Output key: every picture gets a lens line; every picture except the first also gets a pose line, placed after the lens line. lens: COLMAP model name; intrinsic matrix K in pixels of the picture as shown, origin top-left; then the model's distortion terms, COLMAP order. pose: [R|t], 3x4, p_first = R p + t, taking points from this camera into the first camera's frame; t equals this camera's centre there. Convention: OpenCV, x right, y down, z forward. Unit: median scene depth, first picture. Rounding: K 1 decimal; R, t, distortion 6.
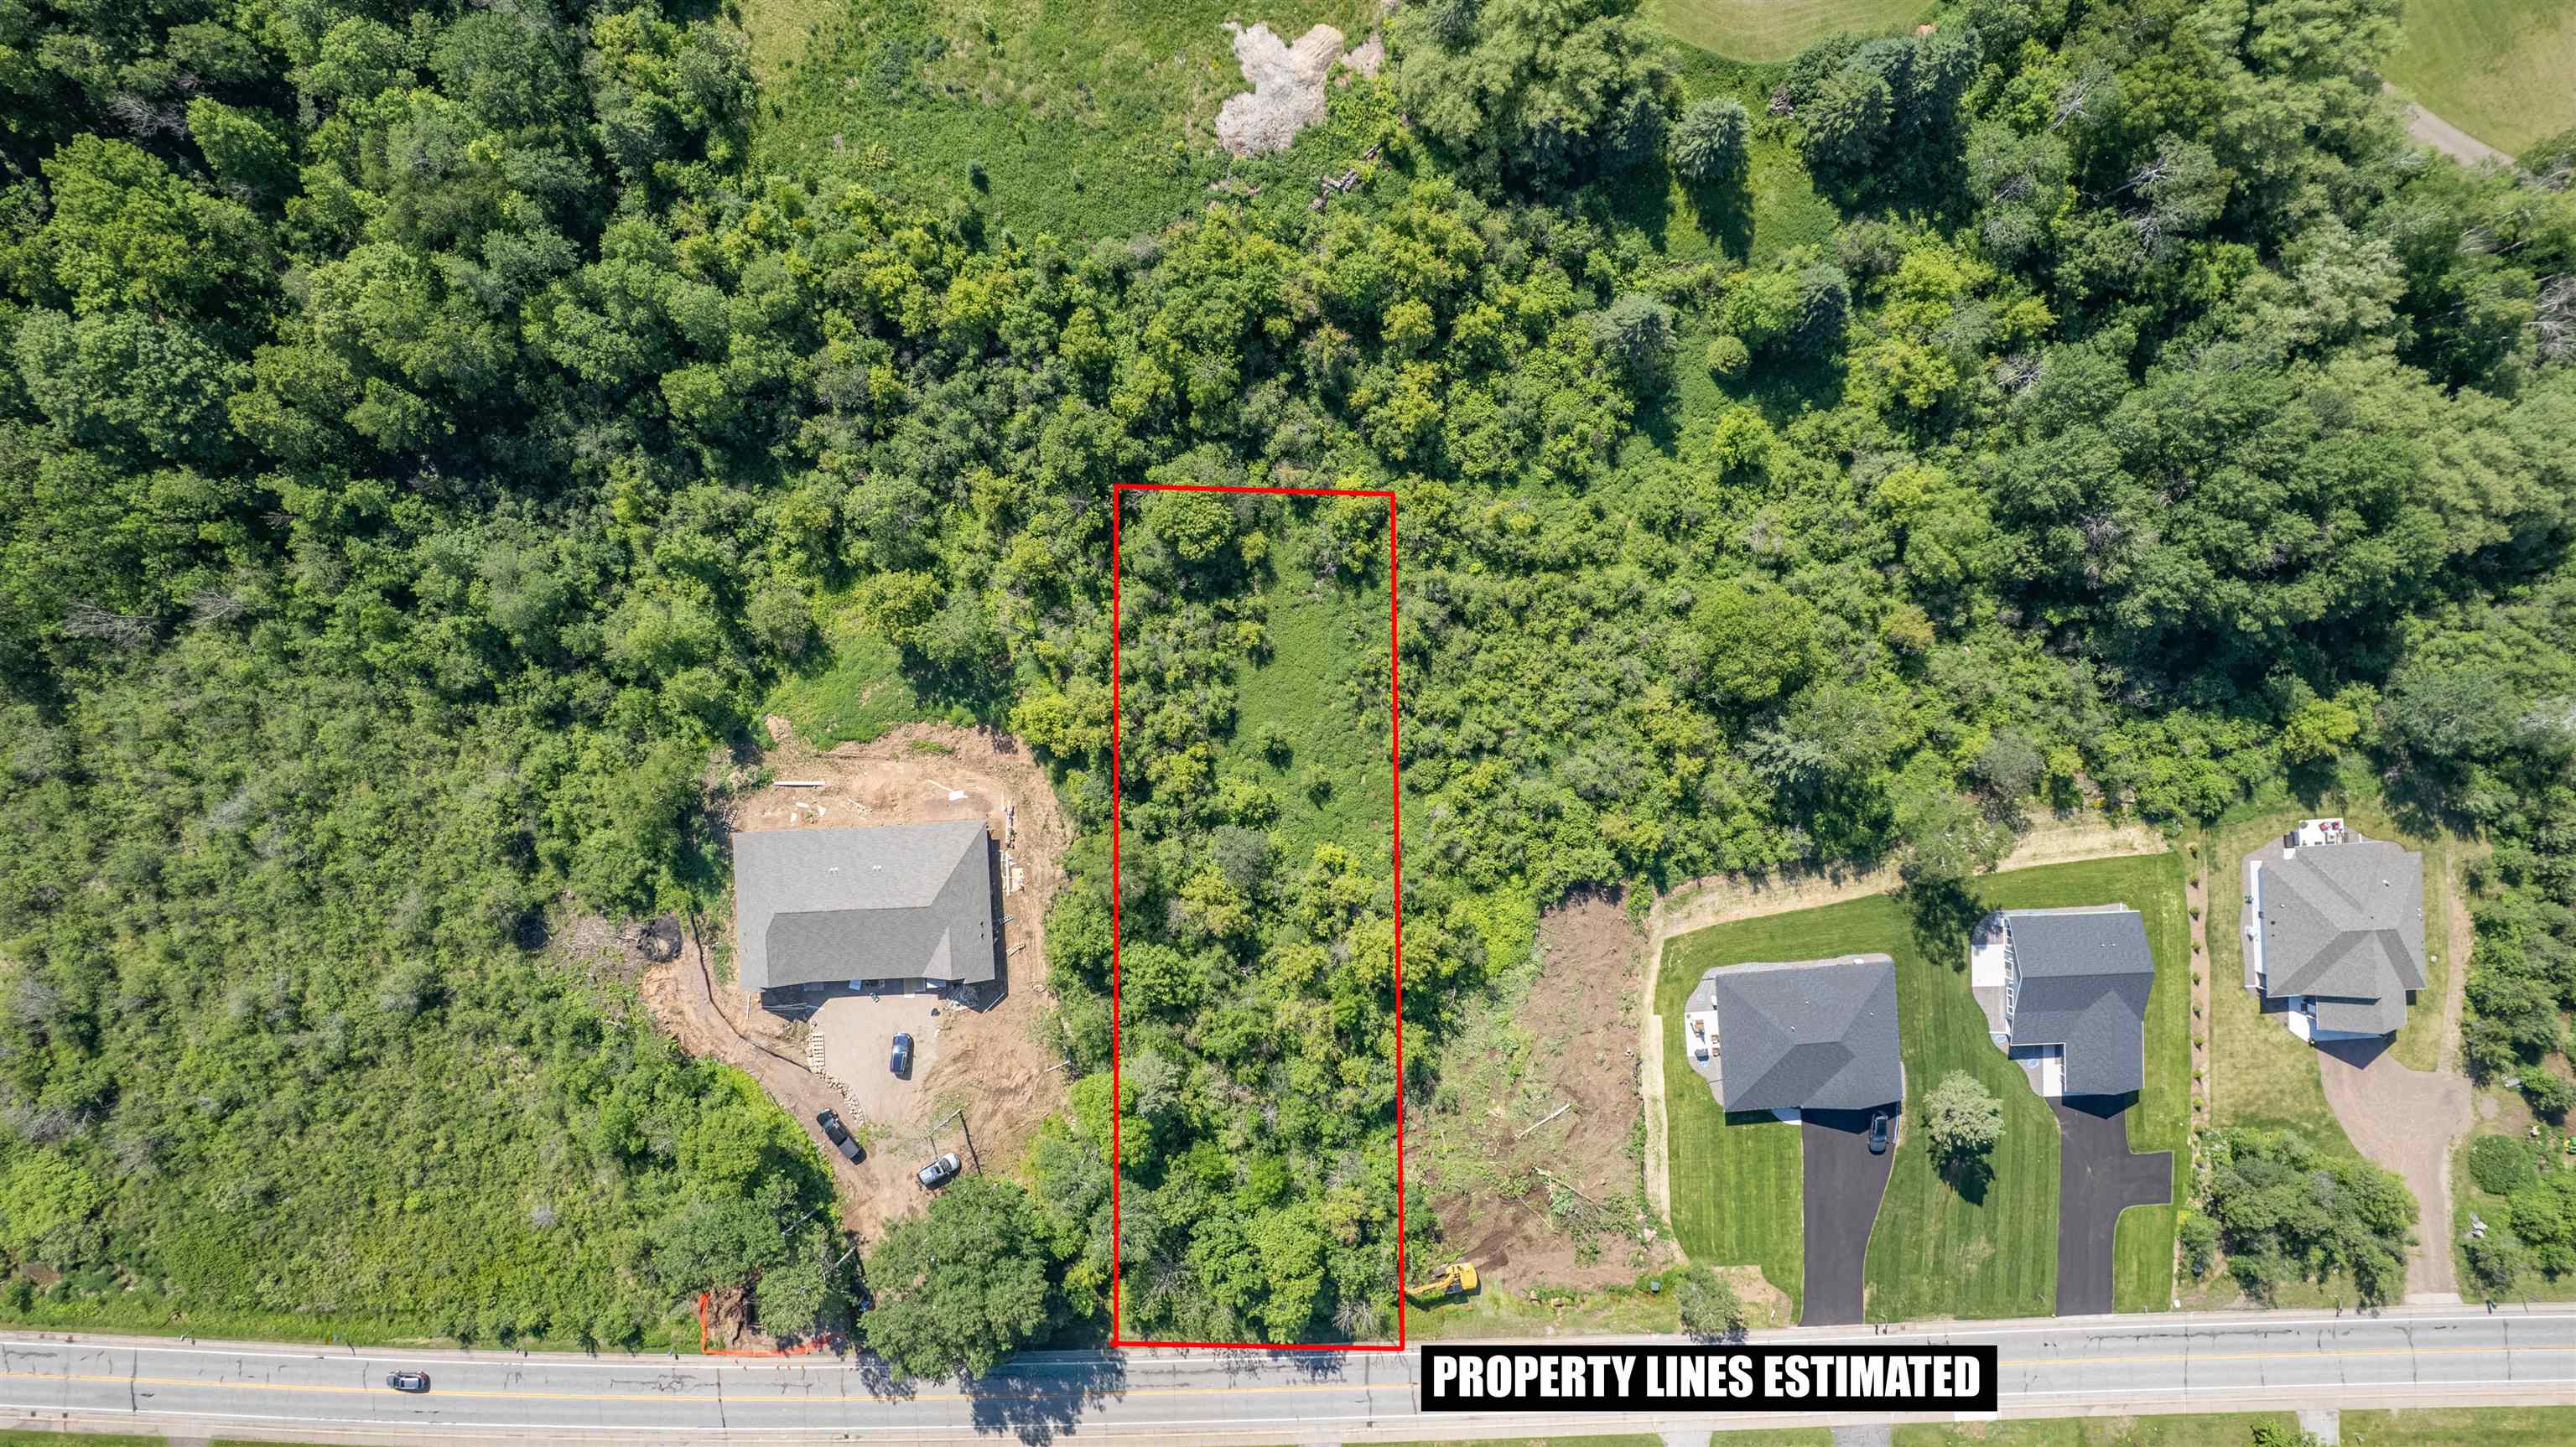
lens RADIAL K [[1648.9, 0, 1288.0], [0, 1648.9, 723.5], [0, 0, 1]] dist [-0.070023, 0.065037]
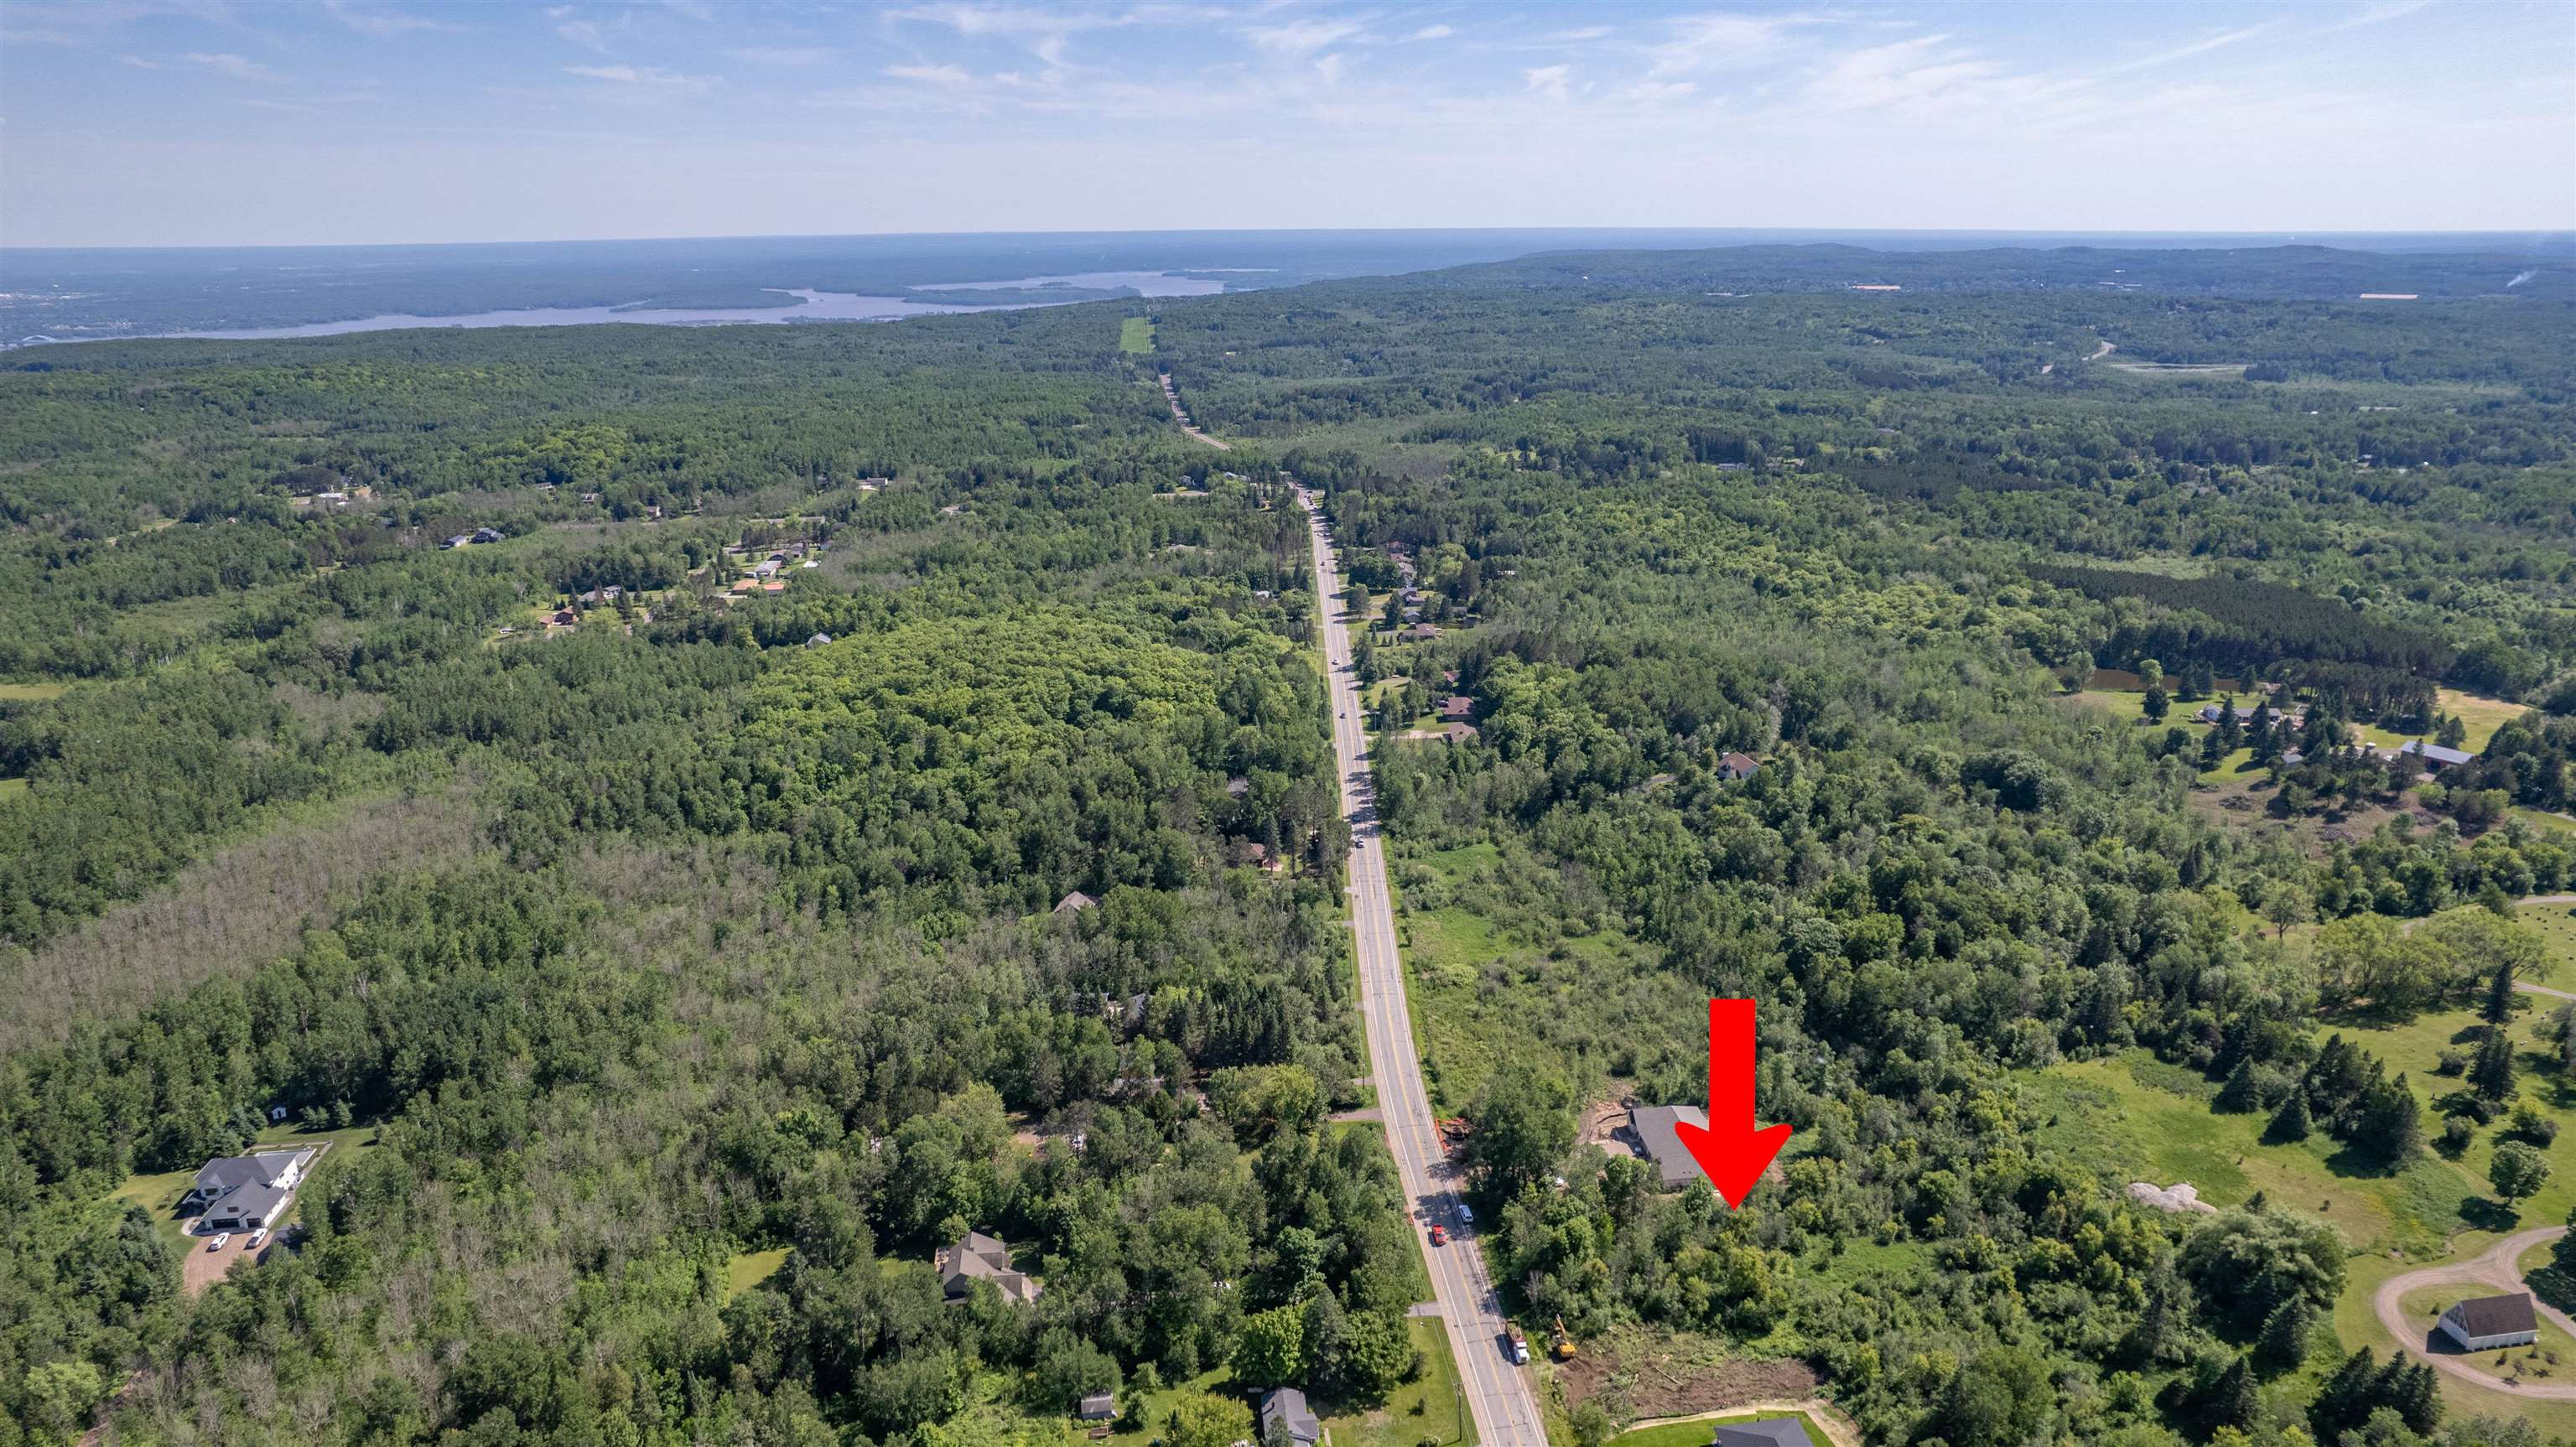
lens RADIAL K [[1648.9, 0, 1288.0], [0, 1648.9, 723.5], [0, 0, 1]] dist [-0.070023, 0.065037]
pose [[0.056111, 0.308818, -0.949465, 1.478113], [-0.998343, 0.005162, -0.057320, 0.712538], [-0.012800, 0.951107, 0.308595, -0.103301]]
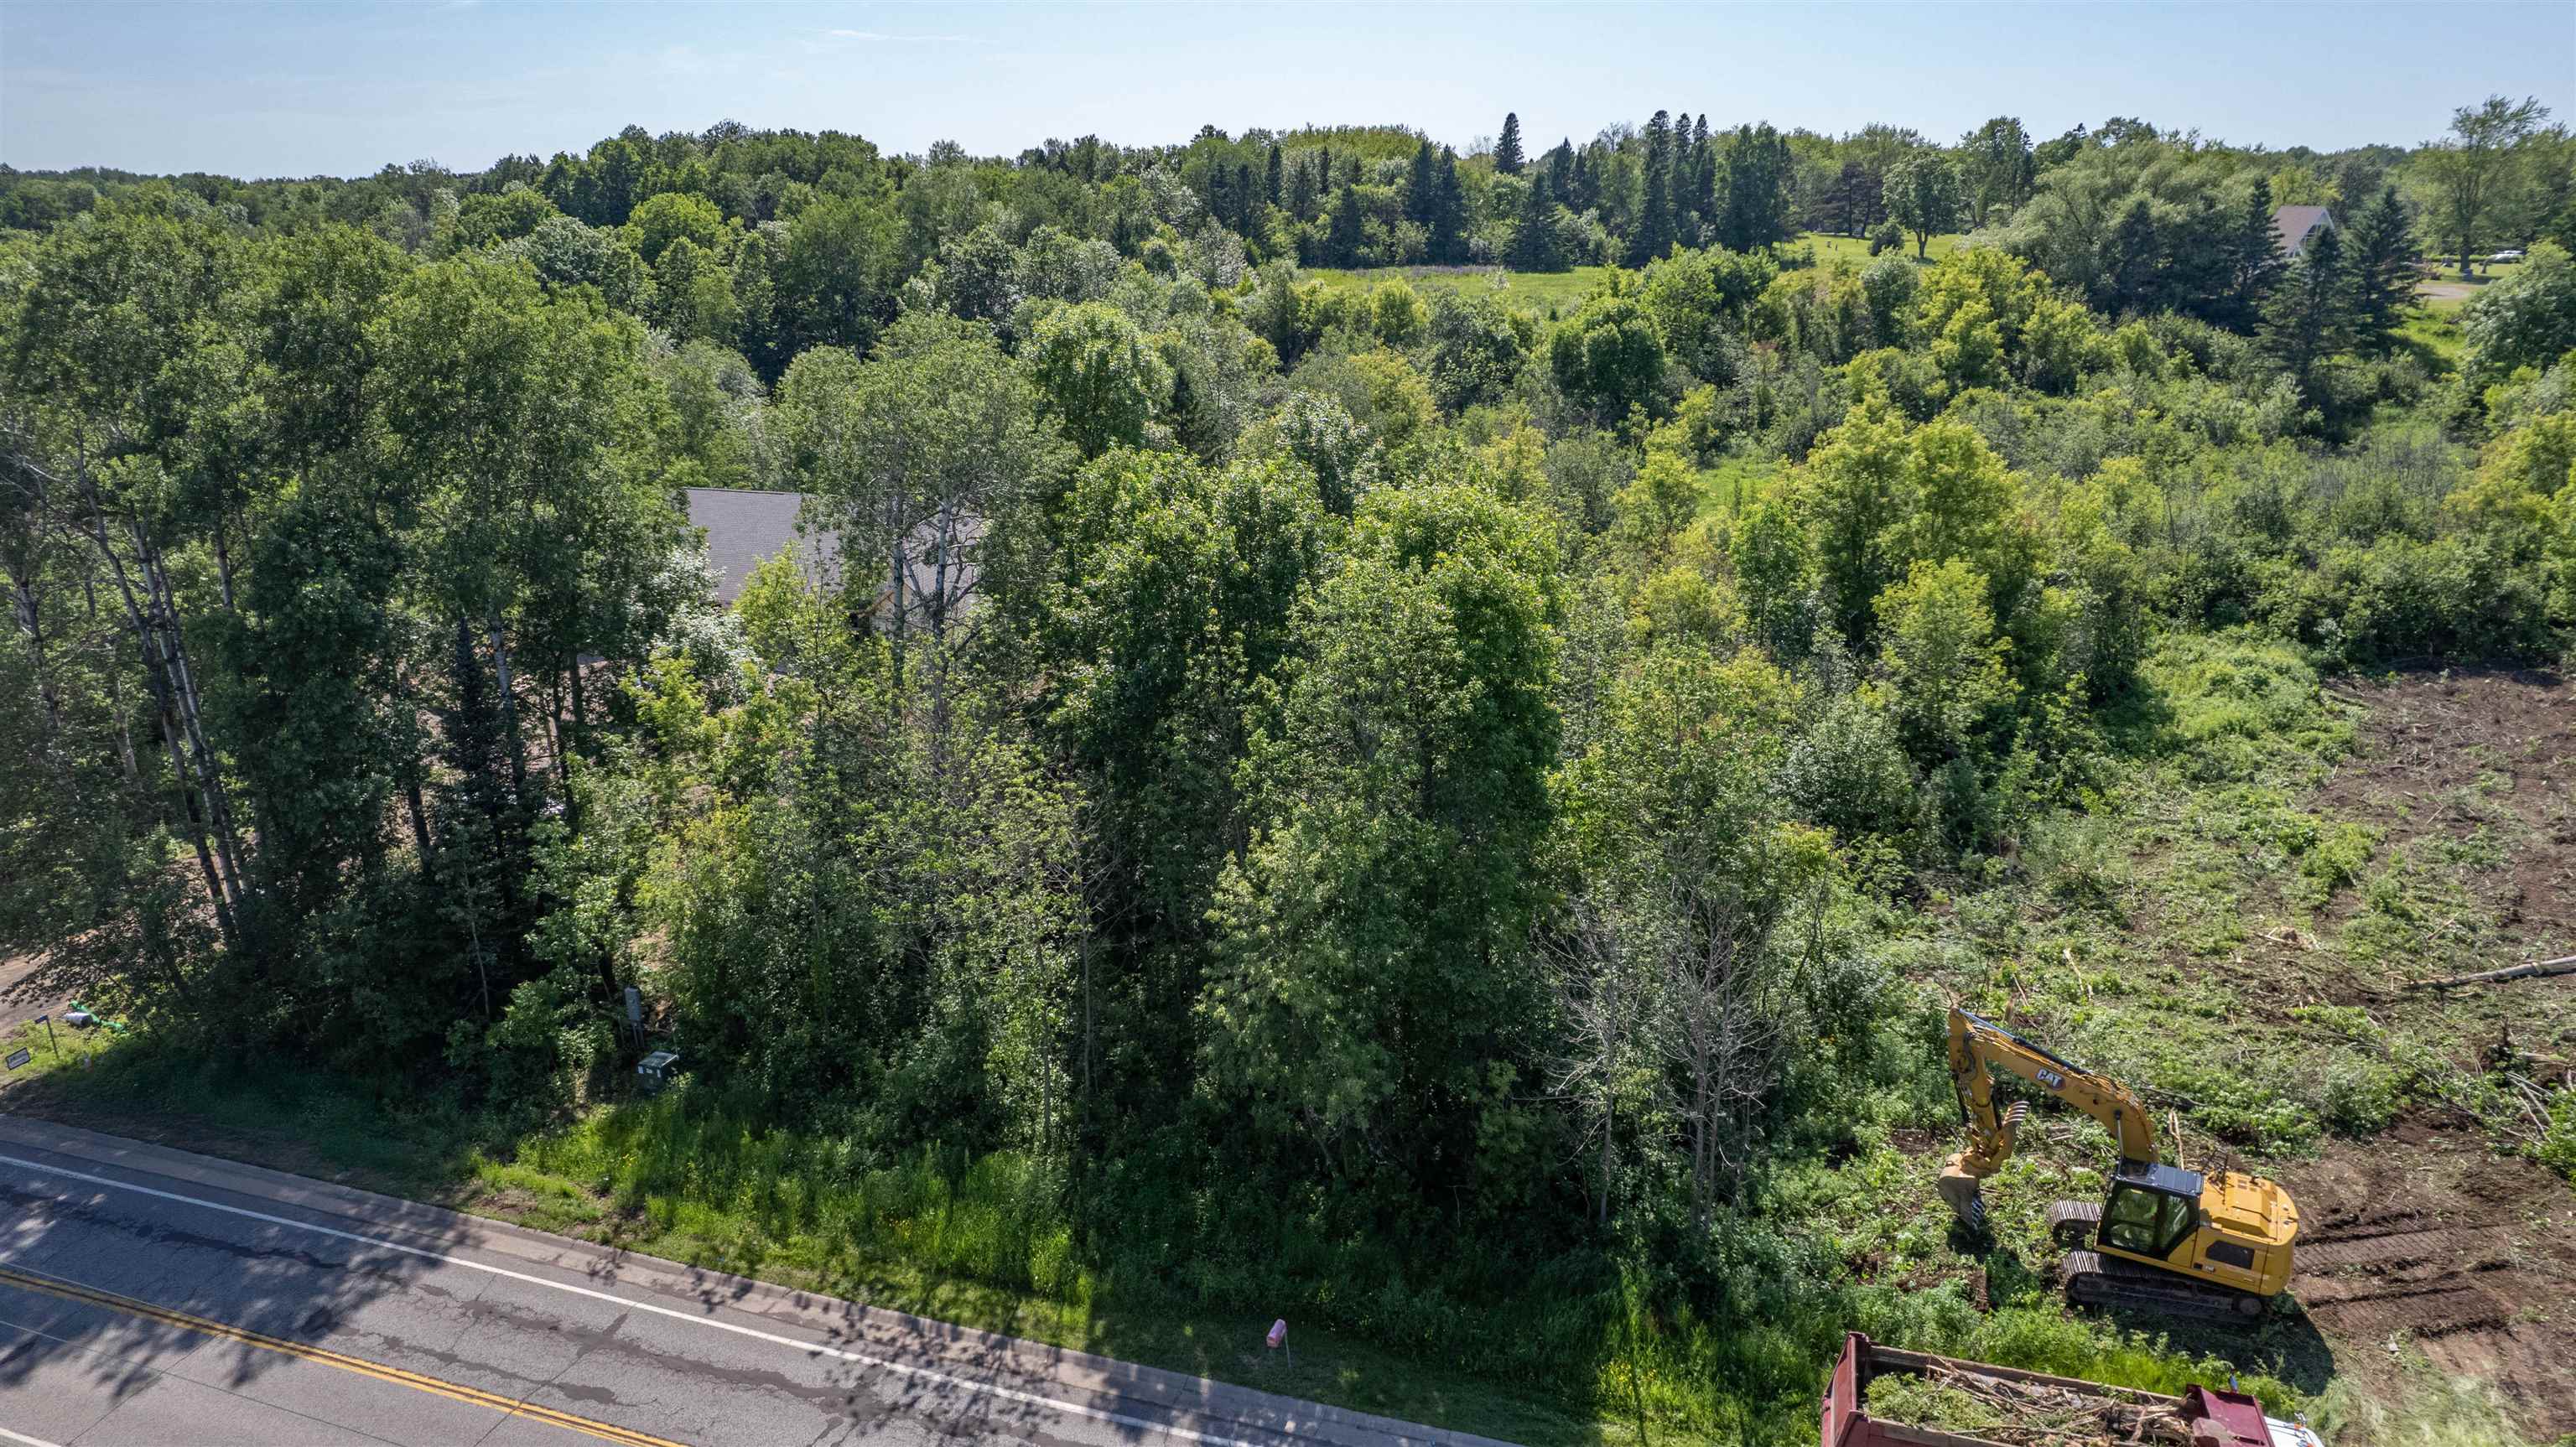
lens RADIAL K [[1648.9, 0, 1288.0], [0, 1648.9, 723.5], [0, 0, 1]] dist [-0.070023, 0.065037]
pose [[0.931360, 0.121989, -0.343057, 0.062416], [-0.363755, 0.270707, -0.891291, 0.533020], [-0.015860, 0.954901, 0.296500, 0.900687]]
